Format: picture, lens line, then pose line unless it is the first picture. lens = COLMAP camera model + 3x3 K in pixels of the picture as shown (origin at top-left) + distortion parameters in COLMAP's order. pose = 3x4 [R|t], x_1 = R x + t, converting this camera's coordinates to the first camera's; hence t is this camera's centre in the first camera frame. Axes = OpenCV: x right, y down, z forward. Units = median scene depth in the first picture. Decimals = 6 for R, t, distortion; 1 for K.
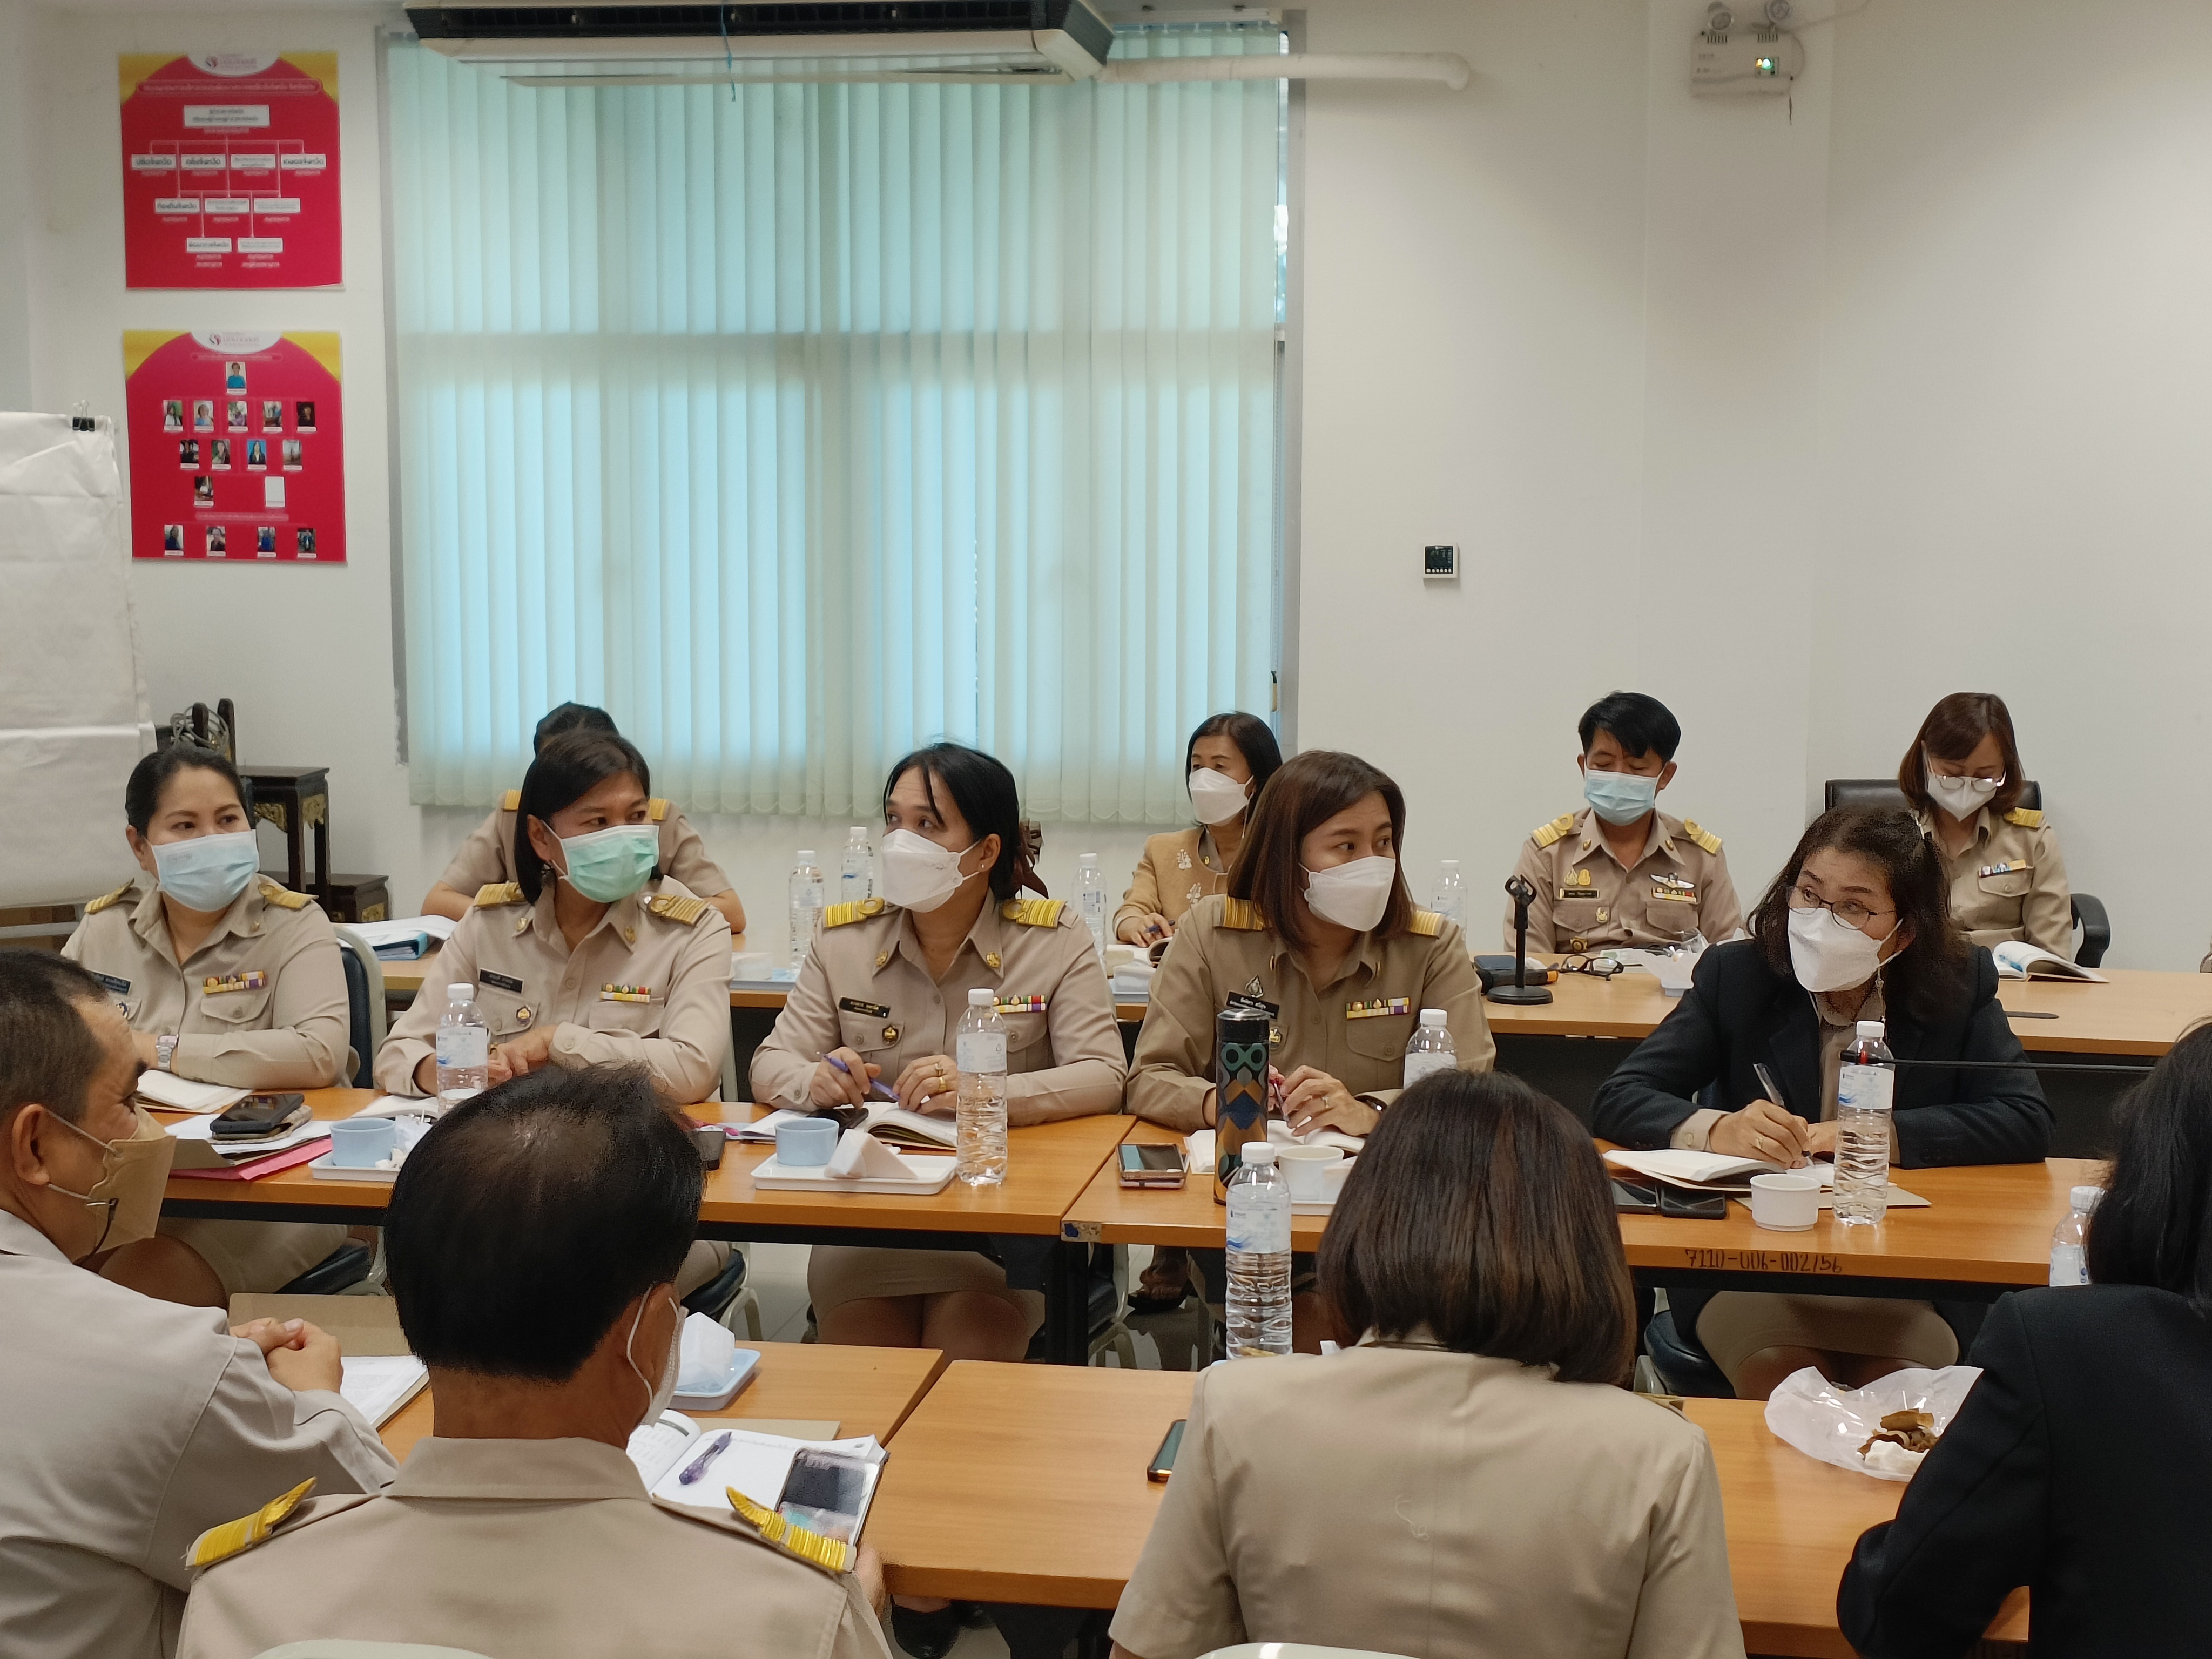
lens RADIAL K [[3013.3, 0, 1121.7], [0, 3013.3, 842.7], [0, 0, 1]] dist [-0.018320, 0.358722]
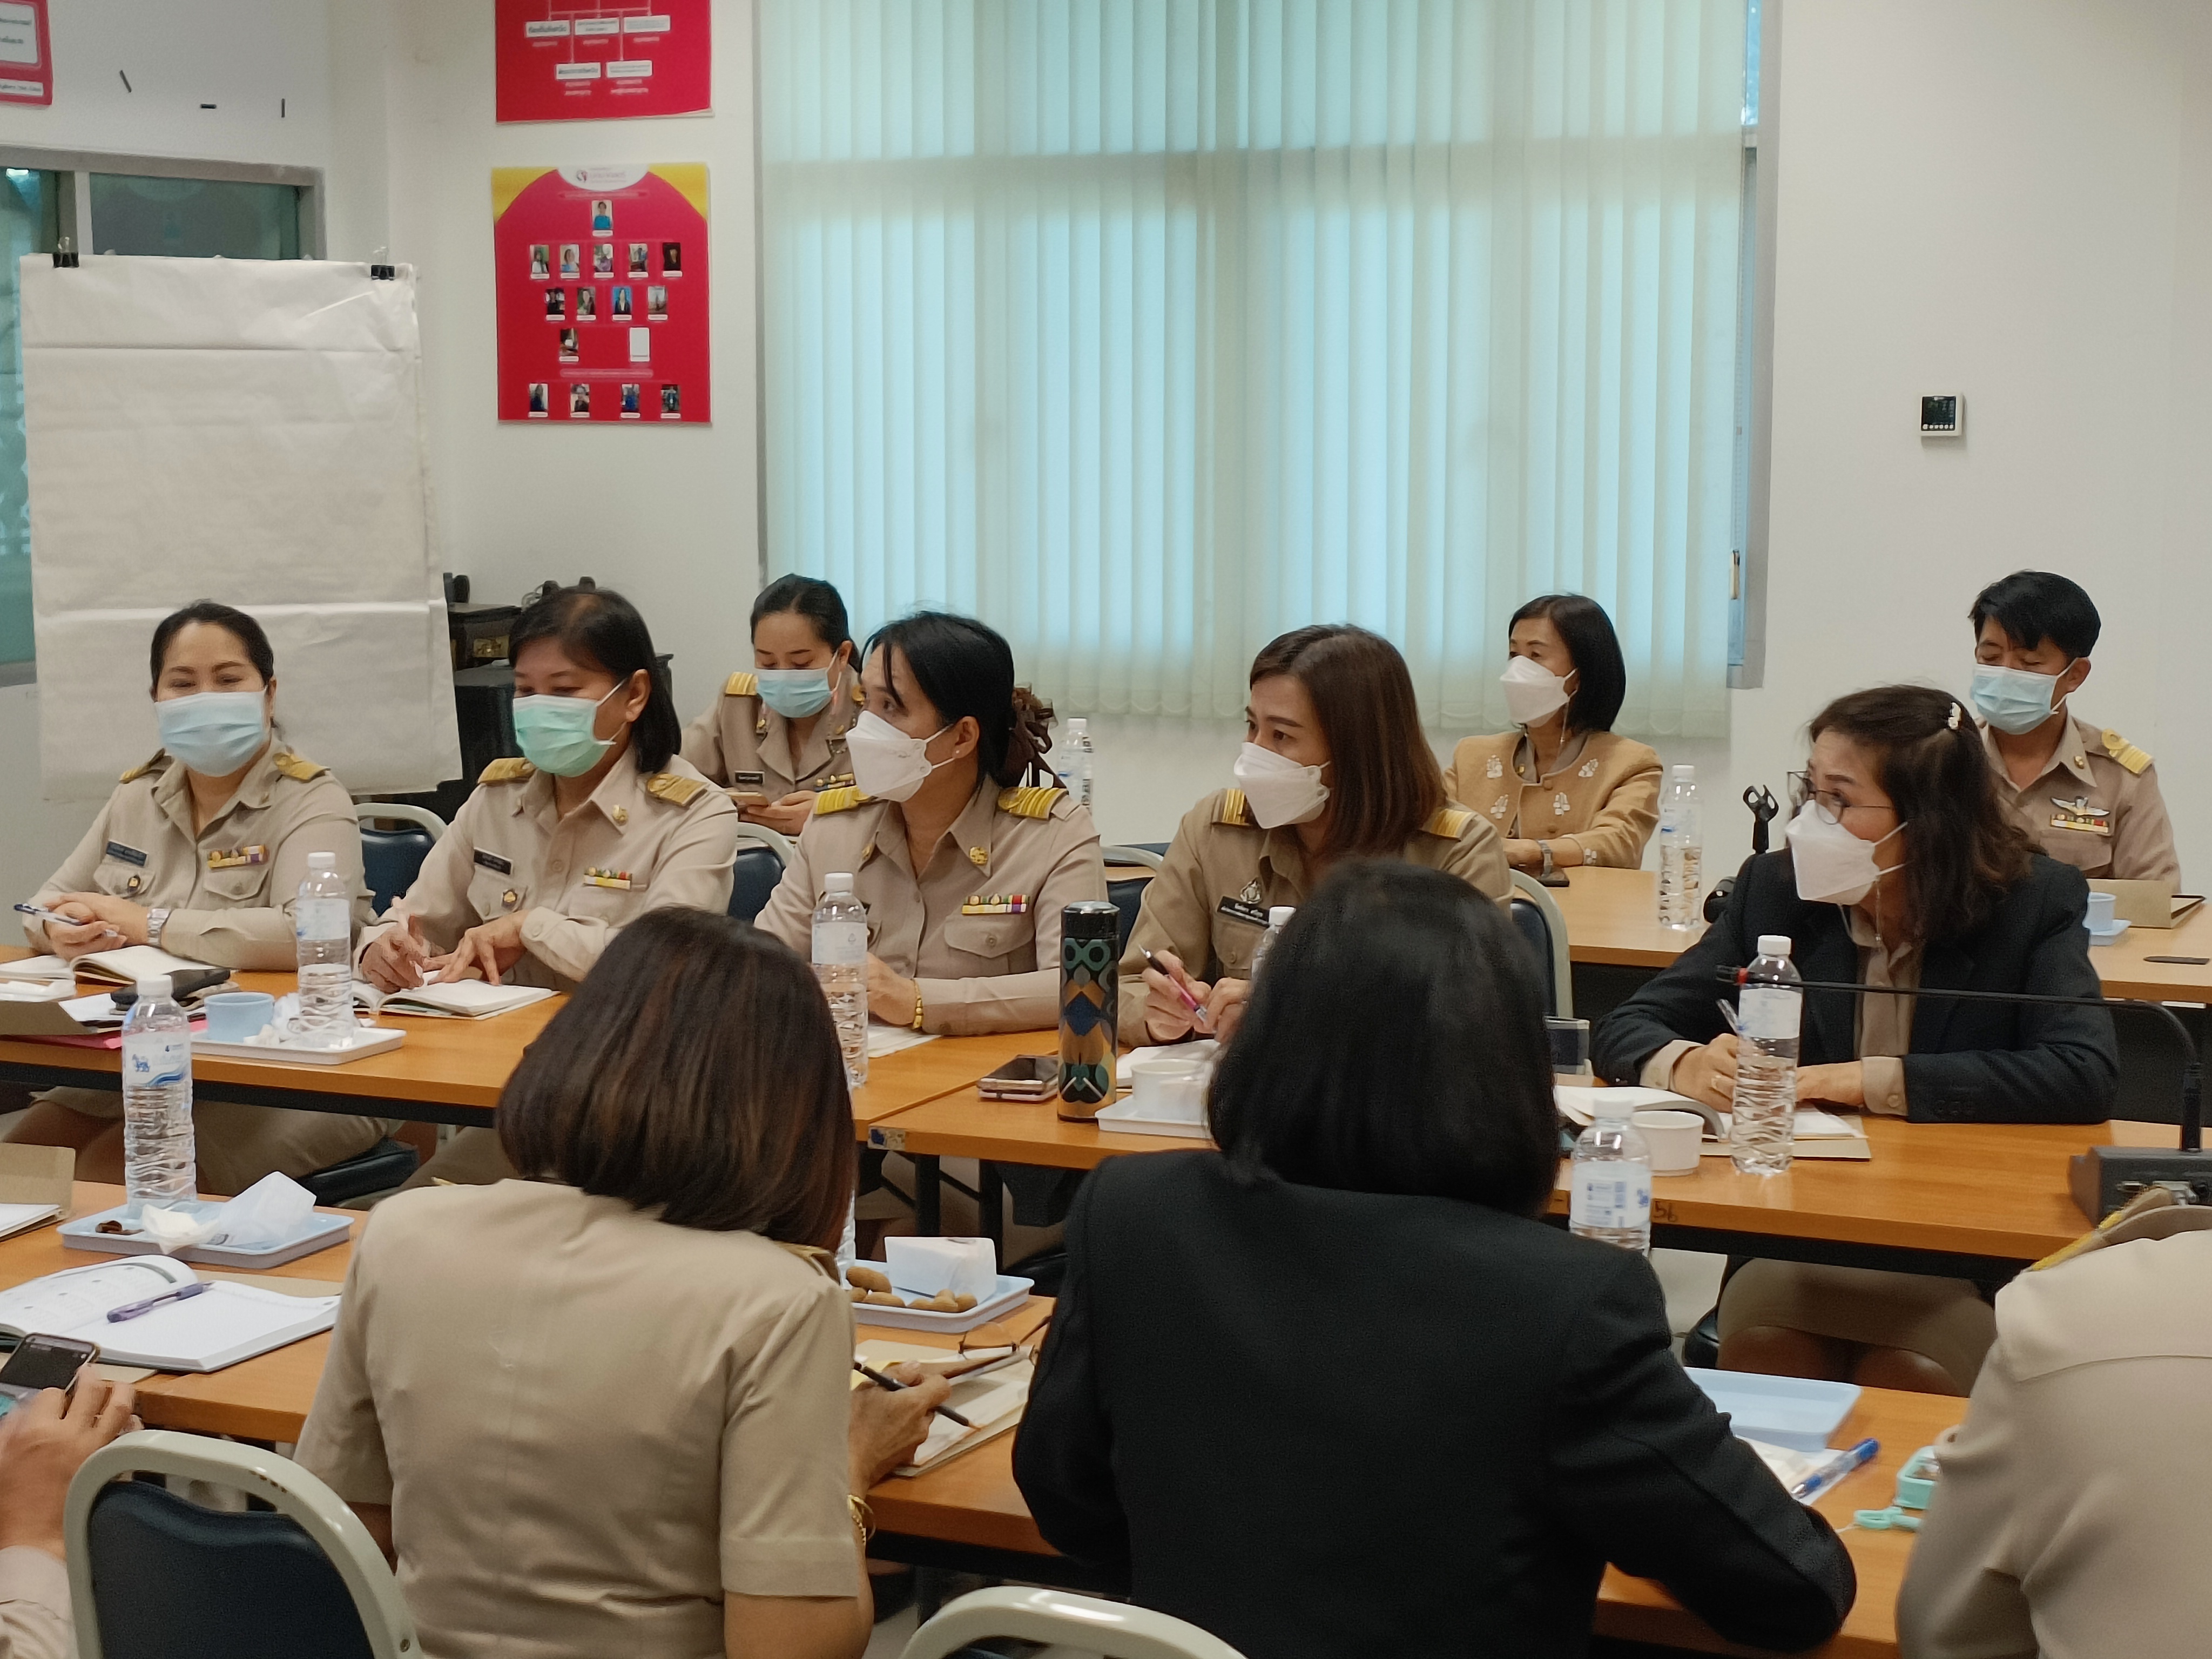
lens RADIAL K [[3748.9, 0, 1055.0], [0, 3748.9, 826.3], [0, 0, 1]] dist [-0.012433, 0.116083]
pose [[0.960776, 0.025576, -0.276143, 0.156270], [-0.022582, 0.999647, 0.014015, 0.008123], [0.276404, -0.007229, 0.961014, -0.033083]]
